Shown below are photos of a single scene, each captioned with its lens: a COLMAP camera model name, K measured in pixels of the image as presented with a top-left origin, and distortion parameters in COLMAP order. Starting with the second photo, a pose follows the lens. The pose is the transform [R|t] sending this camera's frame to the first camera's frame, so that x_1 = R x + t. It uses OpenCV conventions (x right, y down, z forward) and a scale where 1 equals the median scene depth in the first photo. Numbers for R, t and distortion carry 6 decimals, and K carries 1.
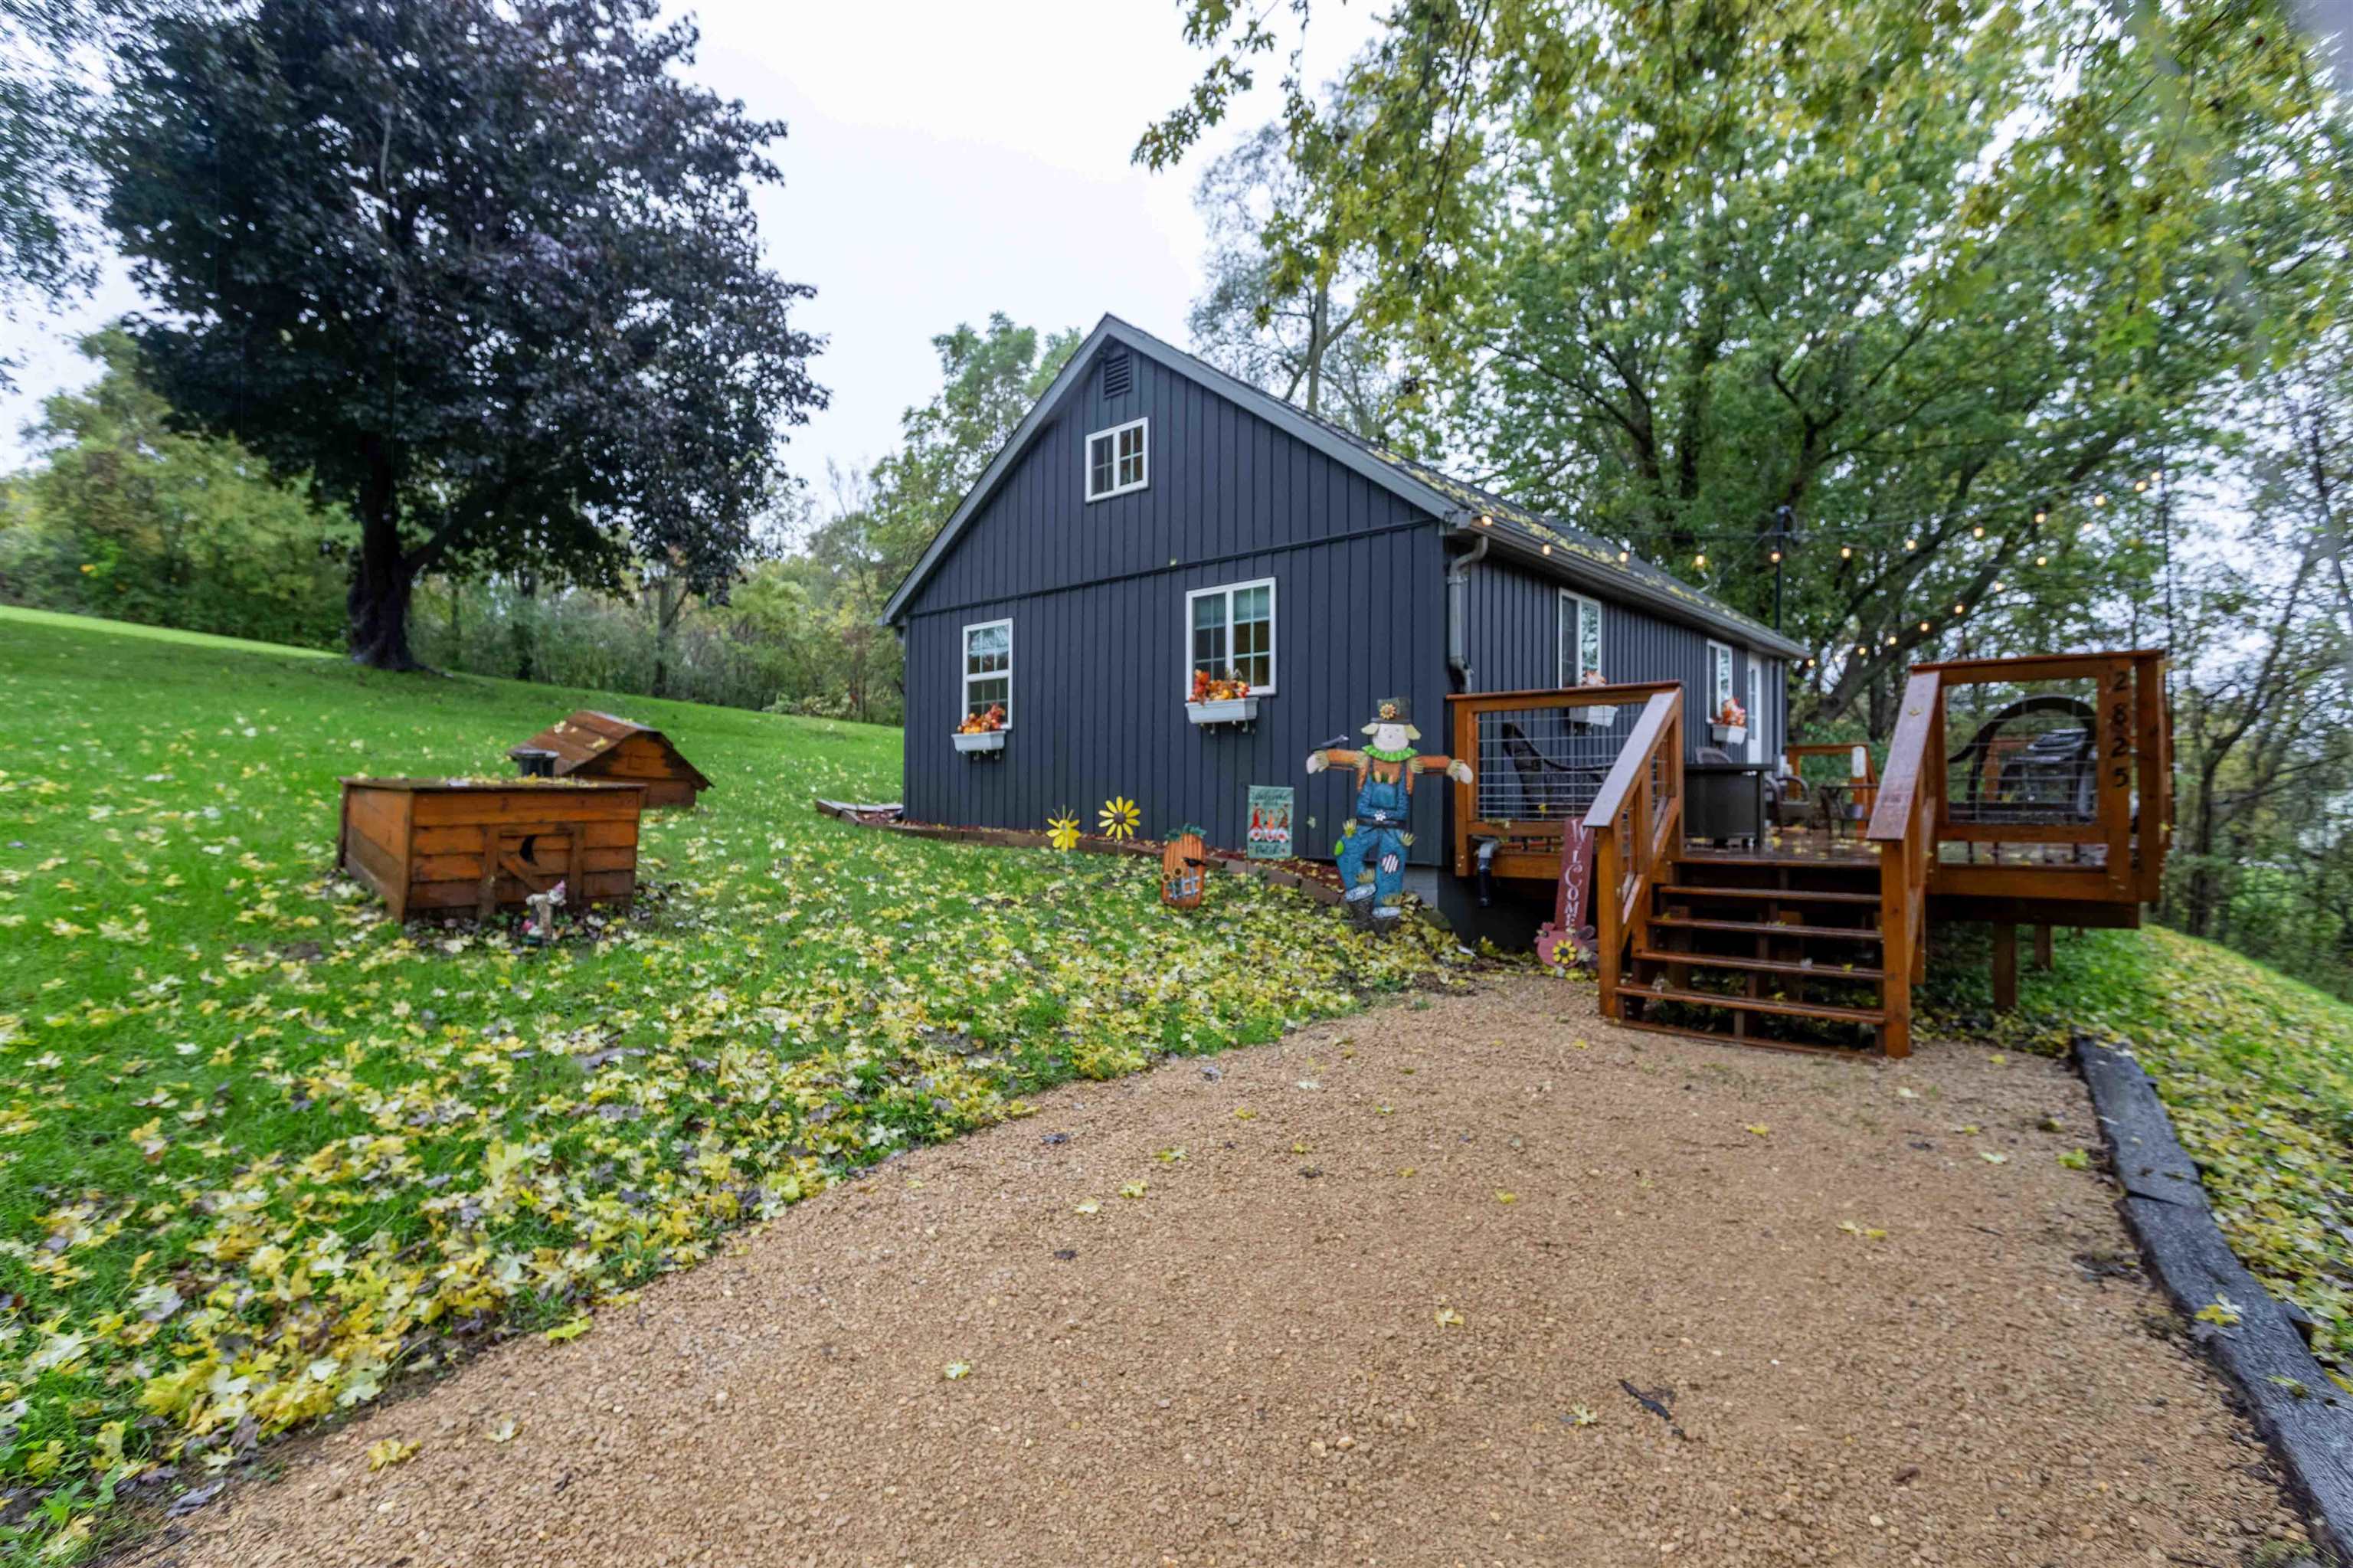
lens RADIAL K [[1132.0, 0, 1189.1], [0, 1132.0, 777.9], [0, 0, 1]] dist [-0.002445, 0.001496]
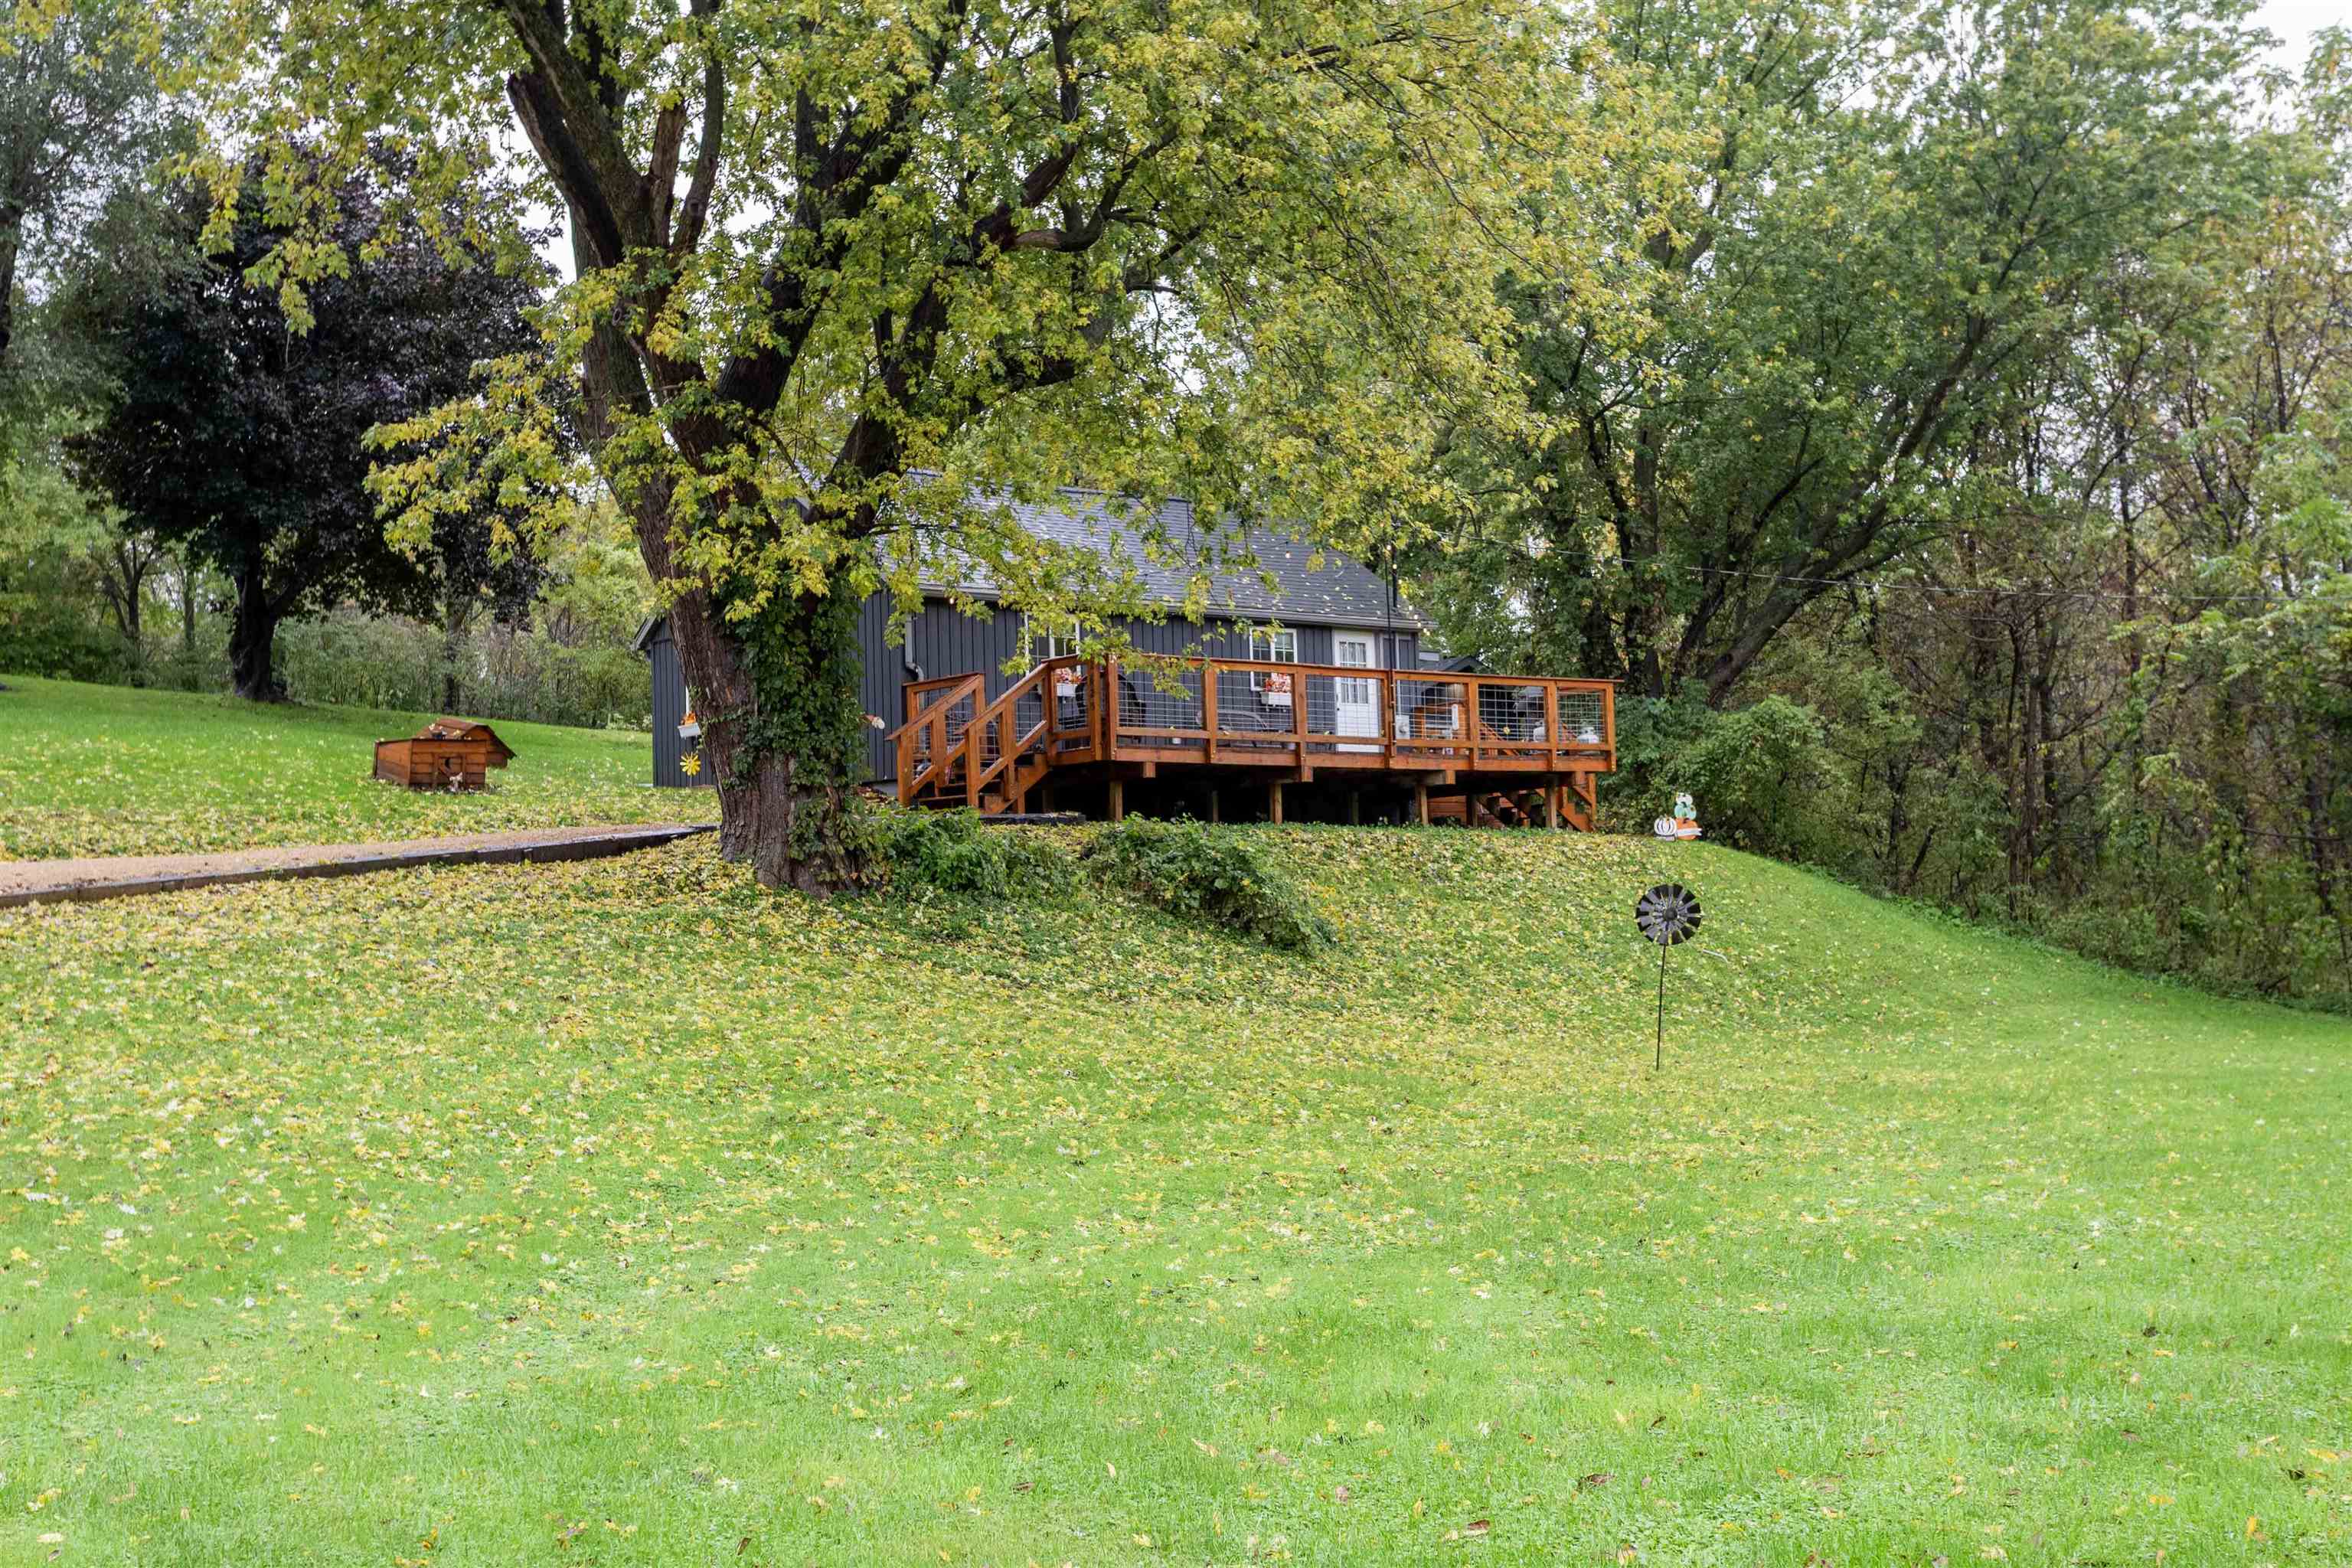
lens RADIAL K [[2632.0, 0, 1195.0], [0, 2632.0, 767.1], [0, 0, 1]] dist [0.010989, 0.000000]
pose [[0.987315, -0.047188, -0.151597, 1.155446], [0.040534, 0.998087, -0.046687, 0.240128], [0.153510, 0.039950, 0.987339, -2.680964]]
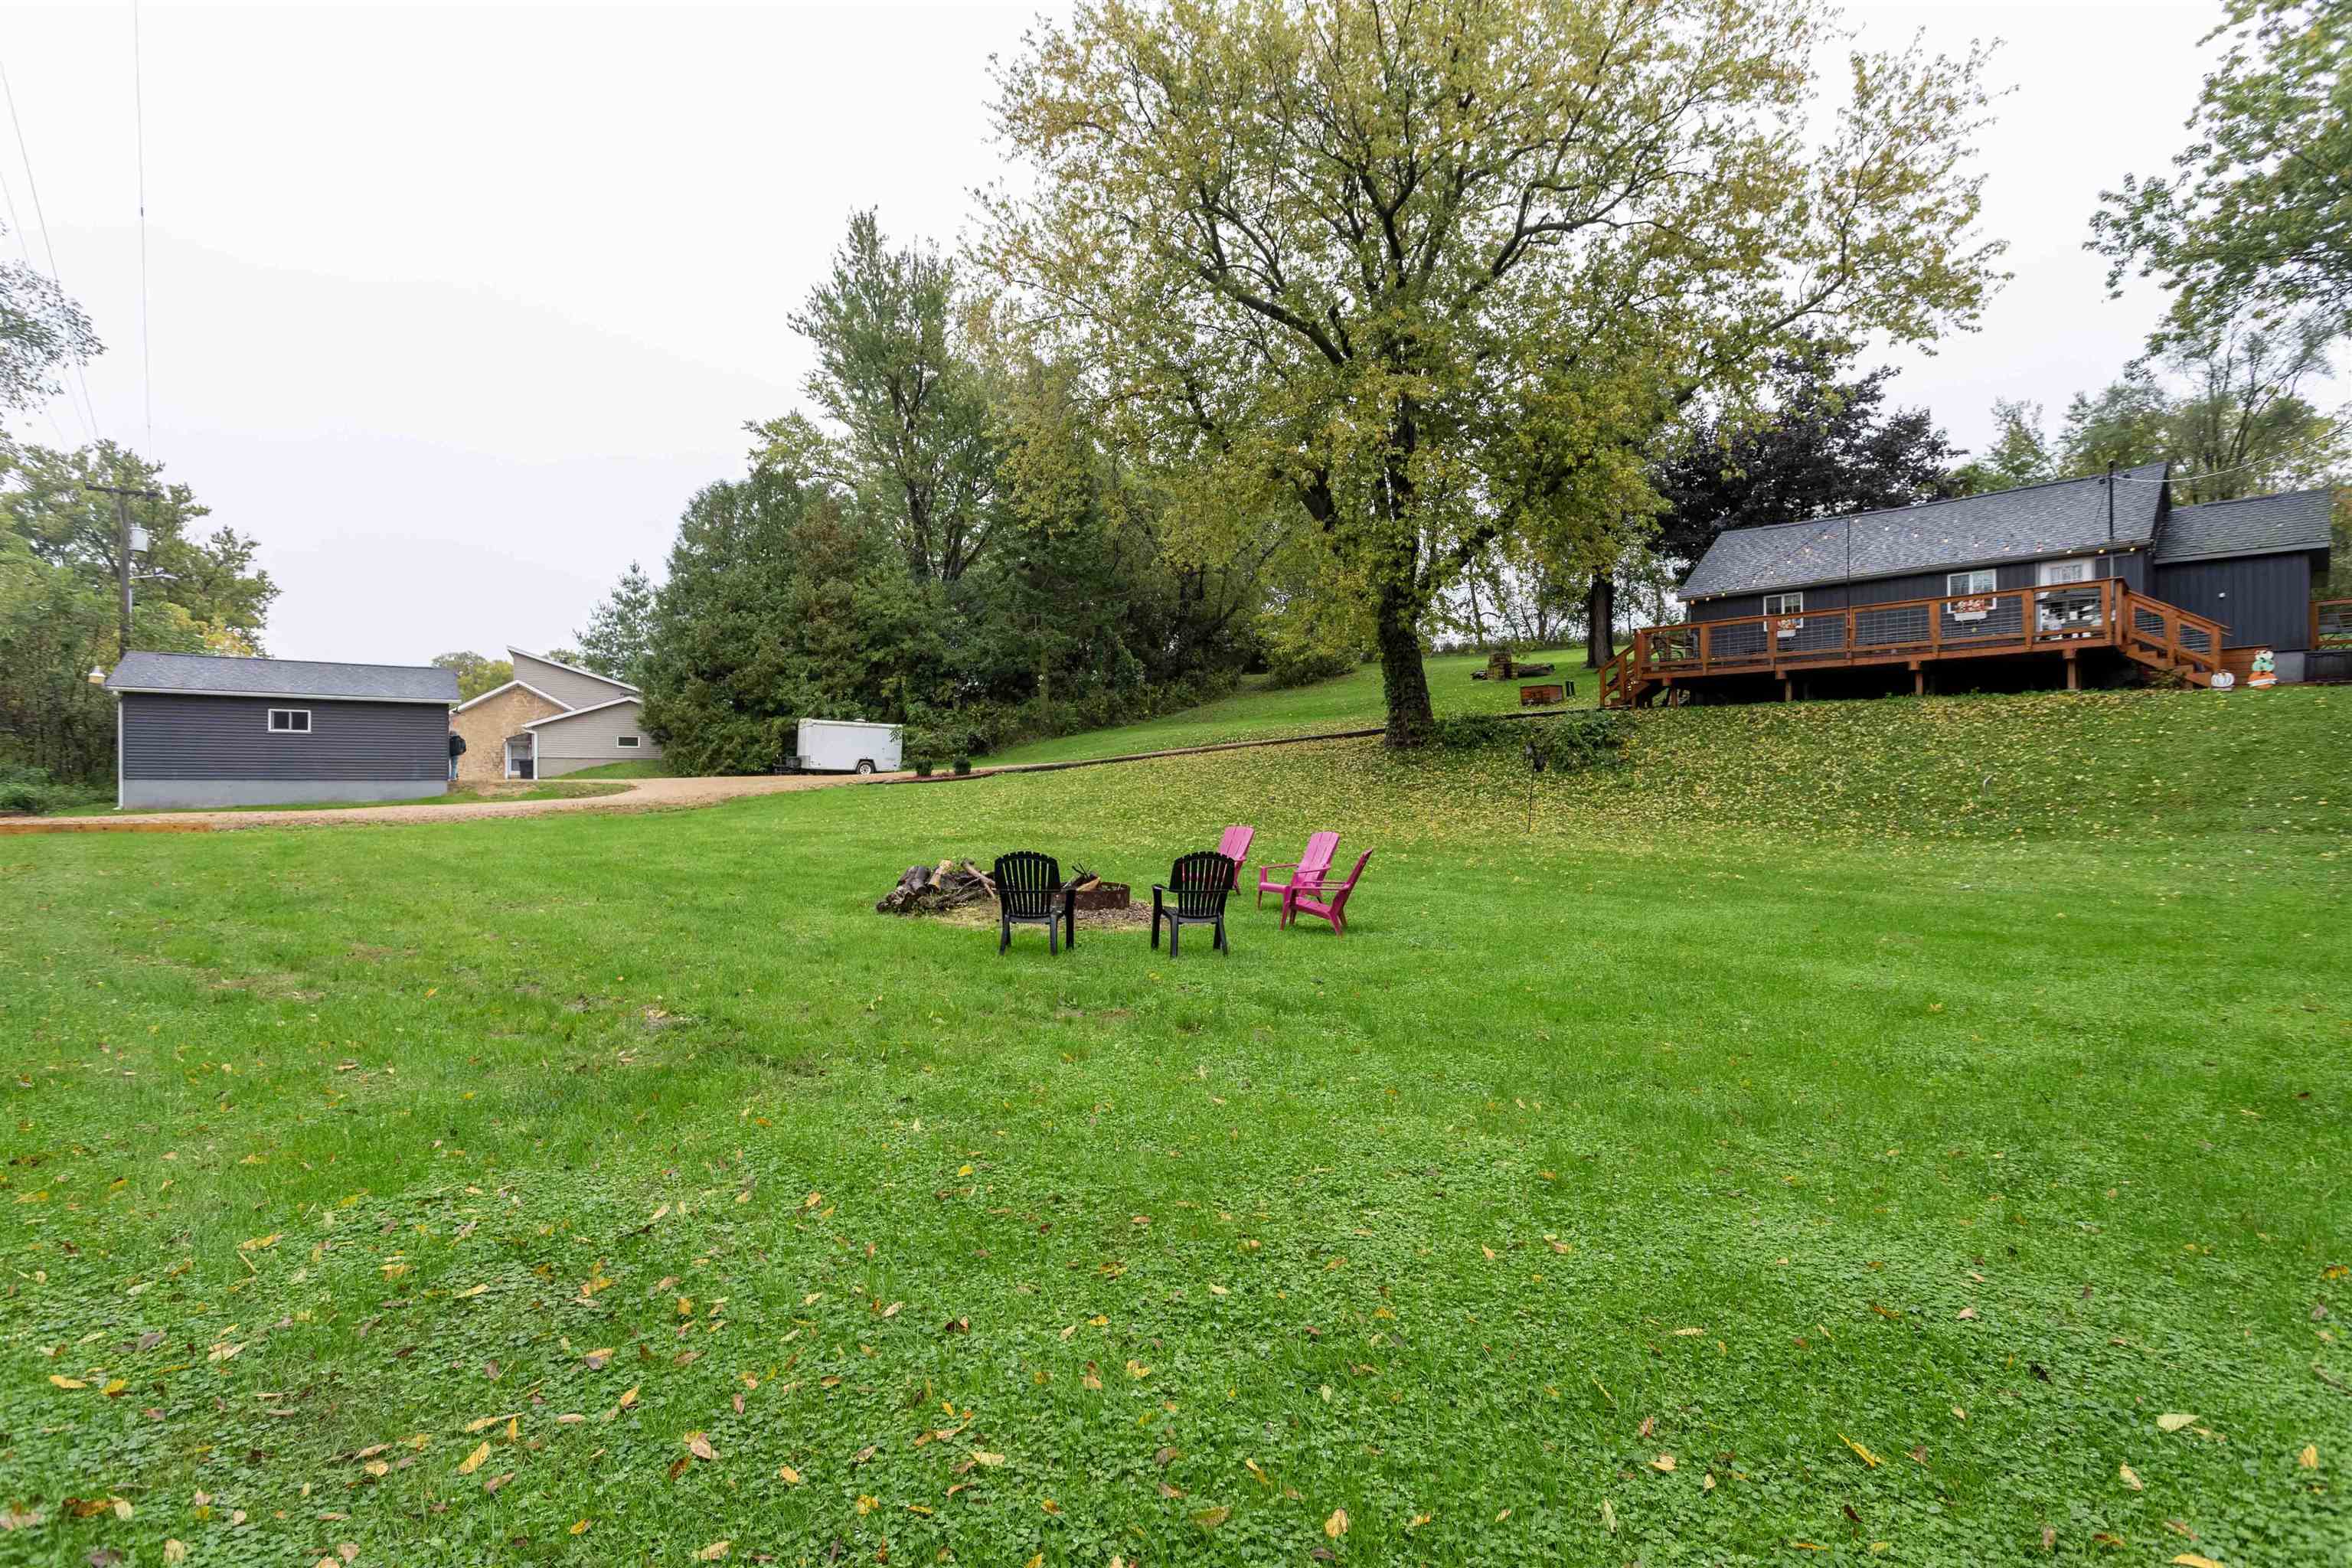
lens RADIAL K [[1131.4, 0, 1158.0], [0, 1131.4, 780.6], [0, 0, 1]] dist [-0.002445, 0.001496]
pose [[-0.103205, -0.010778, -0.994602, 3.720929], [0.022142, 0.999669, -0.013131, 0.353580], [0.994414, -0.023378, -0.102932, -0.351611]]
